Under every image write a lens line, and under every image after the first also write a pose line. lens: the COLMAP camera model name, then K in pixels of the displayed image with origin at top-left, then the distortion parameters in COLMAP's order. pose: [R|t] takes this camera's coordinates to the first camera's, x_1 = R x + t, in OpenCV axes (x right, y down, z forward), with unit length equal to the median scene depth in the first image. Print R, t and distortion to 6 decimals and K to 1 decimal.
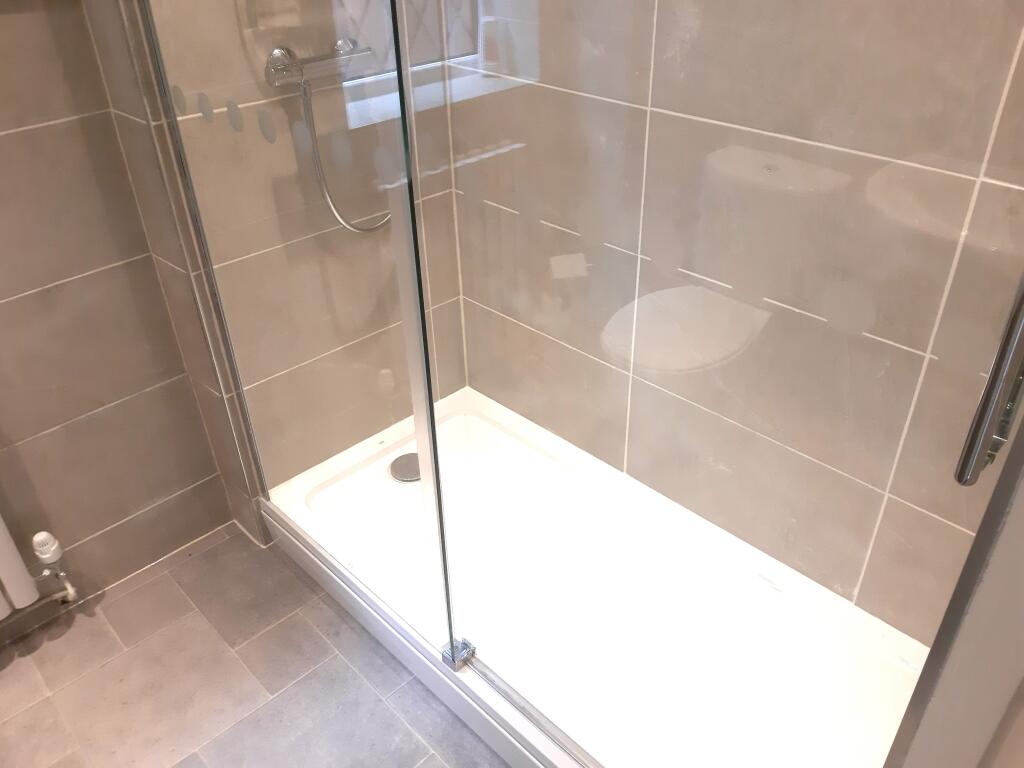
lens RADIAL K [[807.3, 0, 512.0], [0, 807.3, 384.0], [0, 0, 1]] dist [0.046896, -0.074483]
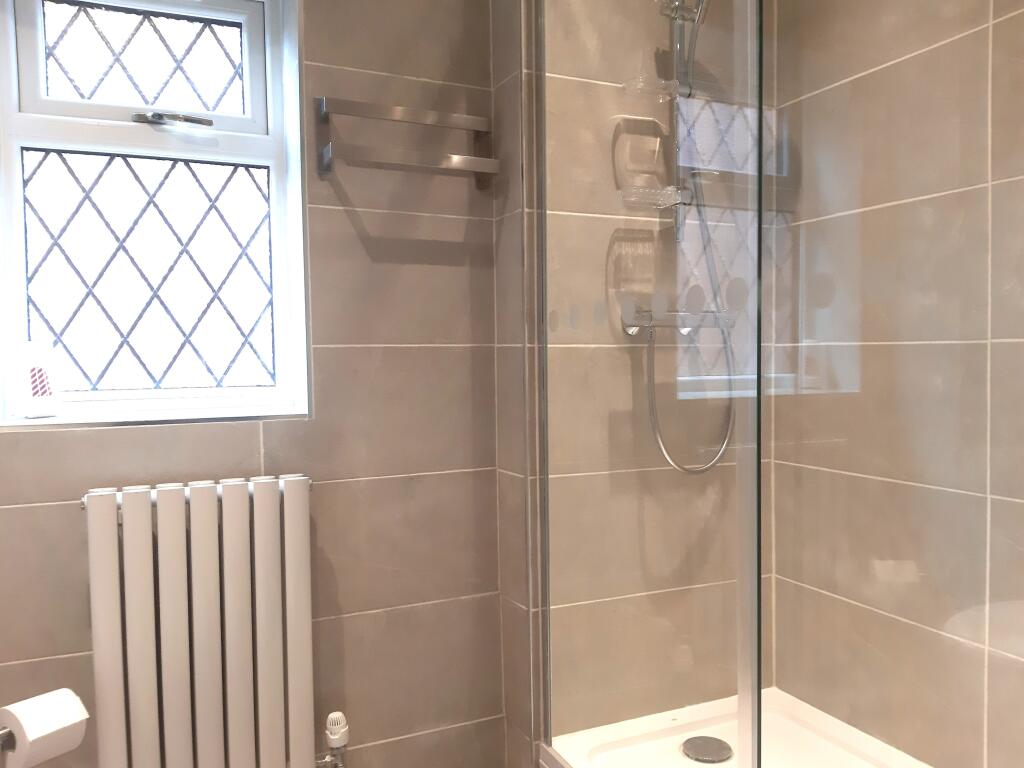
lens RADIAL K [[807.3, 0, 512.0], [0, 807.3, 384.0], [0, 0, 1]] dist [0.046896, -0.074483]
pose [[0.936087, 0.018999, -0.351256, -0.026944], [-0.200612, 0.849075, -0.488699, 0.278542], [0.288958, 0.527931, 0.798619, 0.038203]]
